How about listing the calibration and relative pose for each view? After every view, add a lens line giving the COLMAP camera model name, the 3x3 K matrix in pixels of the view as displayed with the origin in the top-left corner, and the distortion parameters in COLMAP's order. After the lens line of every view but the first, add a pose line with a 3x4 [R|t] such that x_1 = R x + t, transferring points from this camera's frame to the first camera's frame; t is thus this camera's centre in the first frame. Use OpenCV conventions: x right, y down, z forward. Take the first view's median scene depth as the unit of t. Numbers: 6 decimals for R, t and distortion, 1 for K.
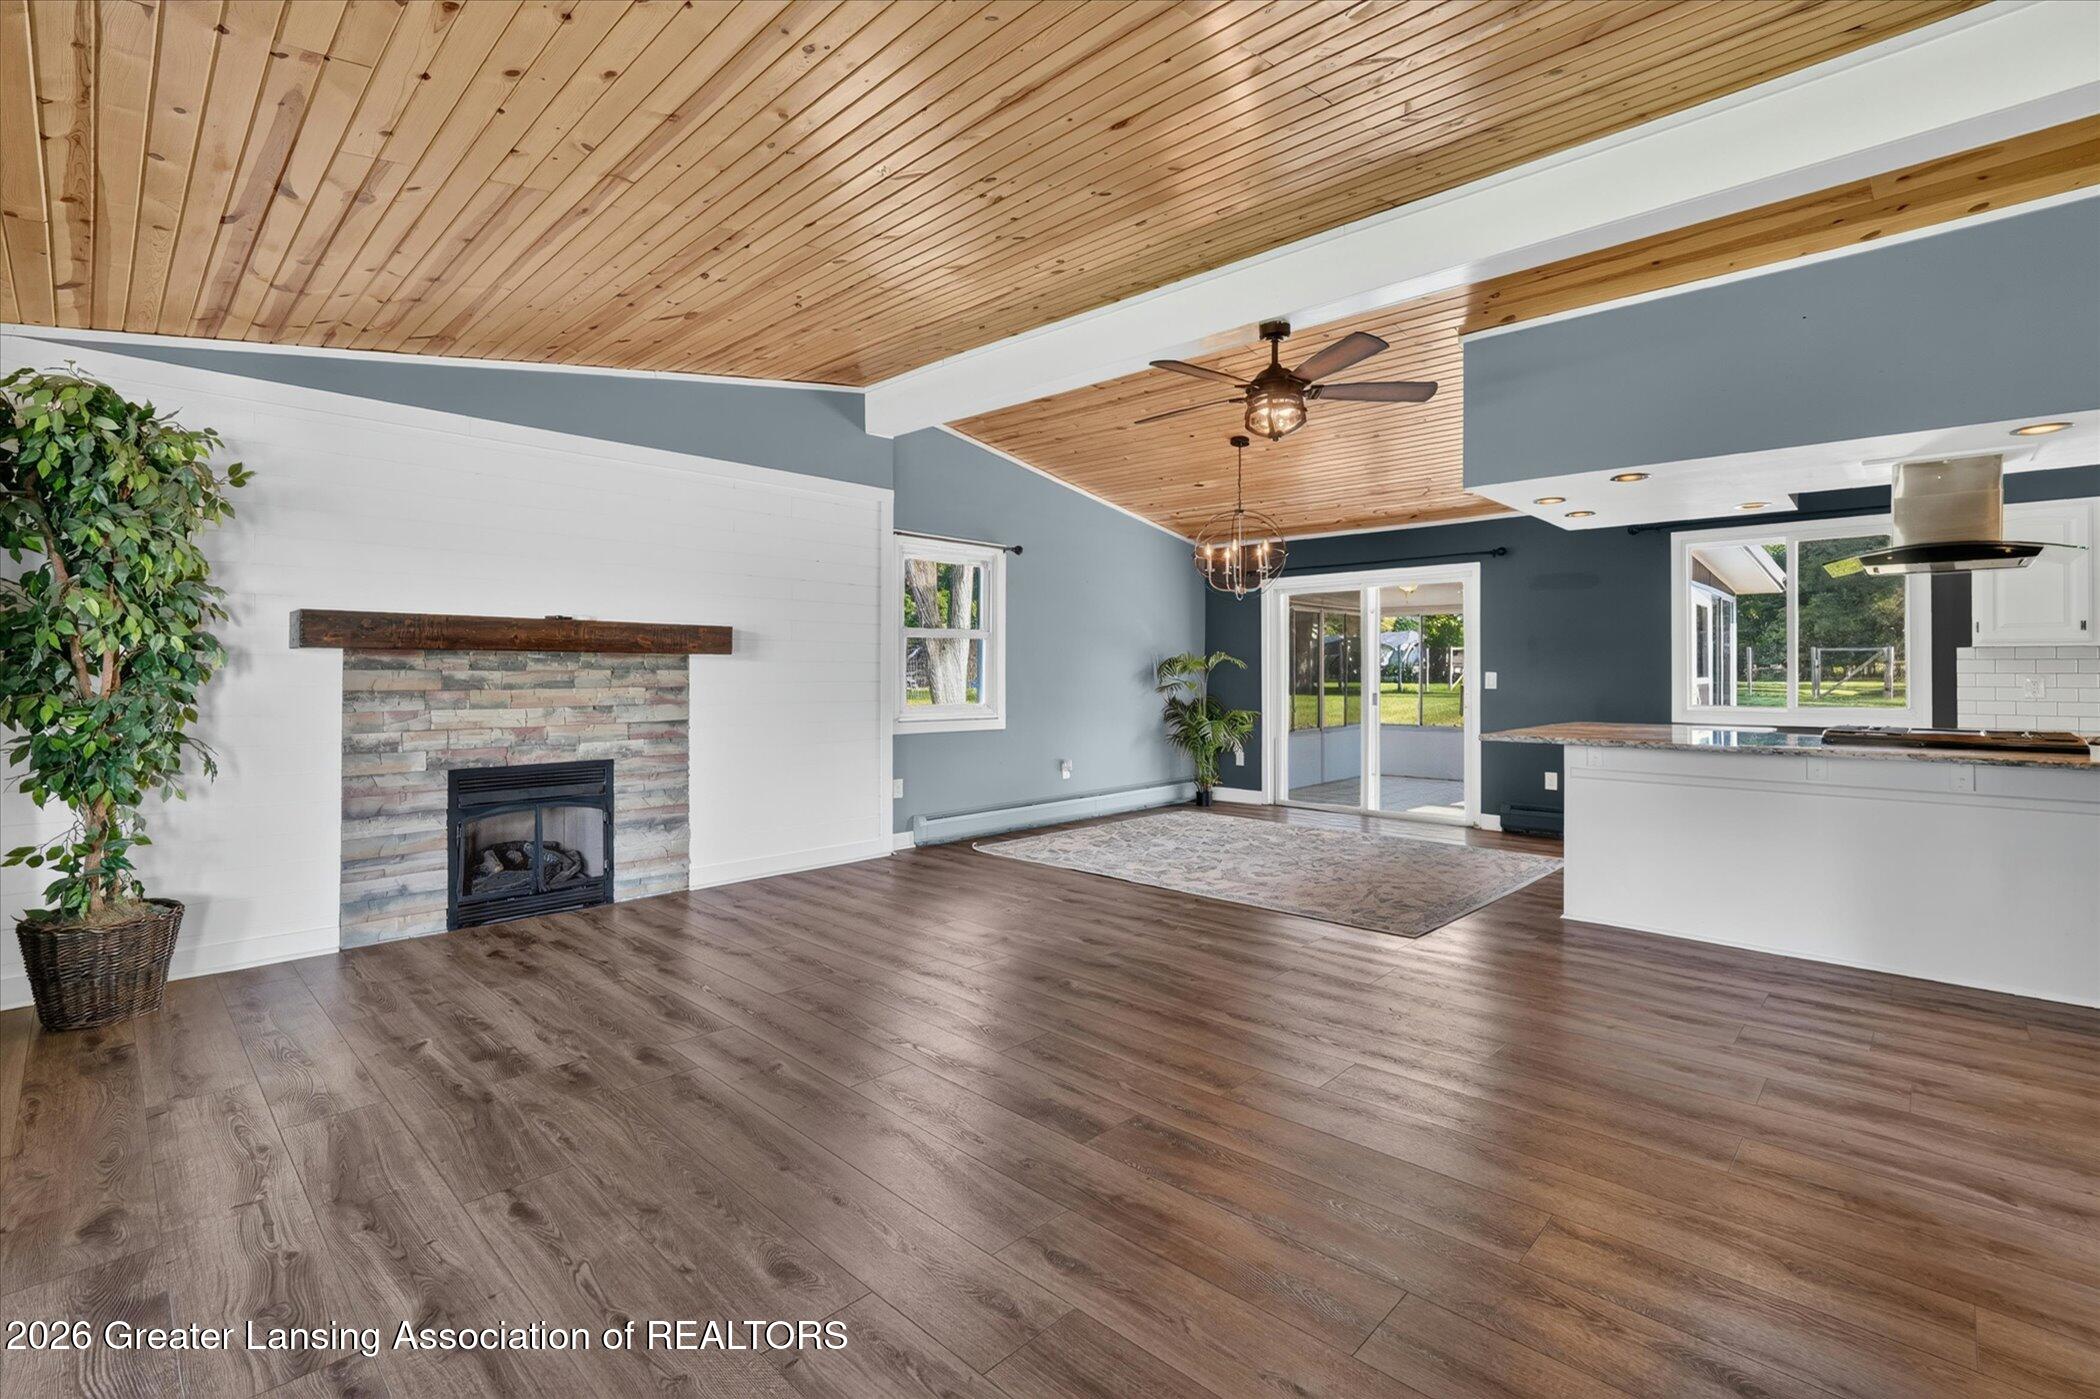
lens RADIAL K [[933.5, 0, 1049.9], [0, 933.5, 687.3], [0, 0, 1]] dist [0.000057, -0.000295]
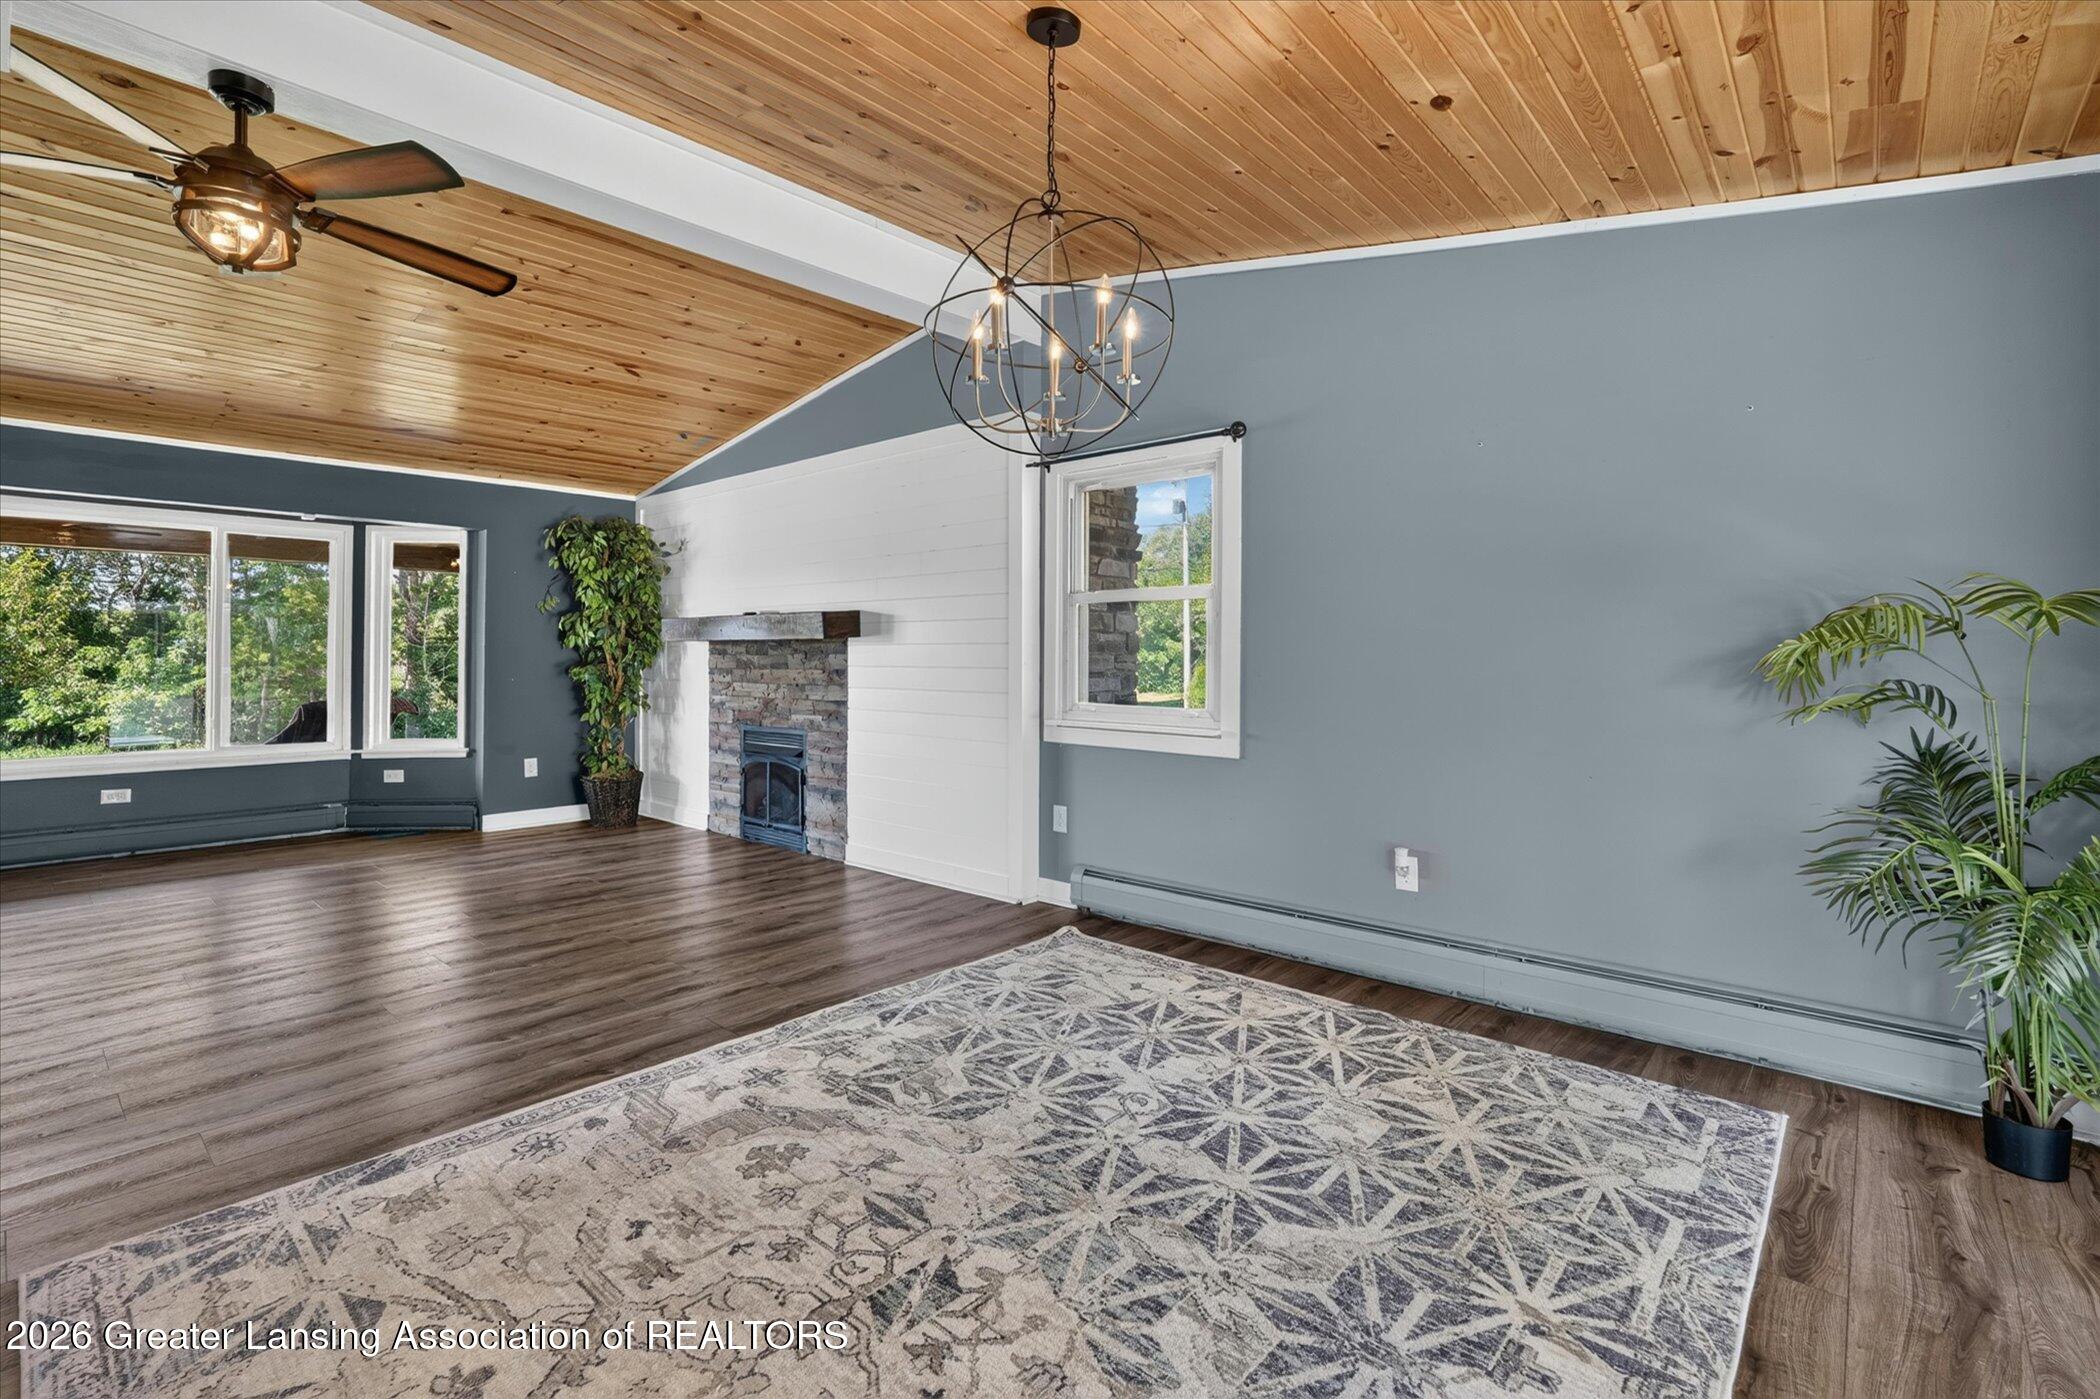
lens RADIAL K [[930.1, 0, 1049.3], [0, 930.1, 640.1], [0, 0, 1]] dist [-0.000487, -0.000010]
pose [[0.041137, -0.015215, -0.999038, 0.683141], [-0.011609, 0.999809, -0.015705, -0.020581], [0.999086, 0.012244, 0.040953, 1.198444]]
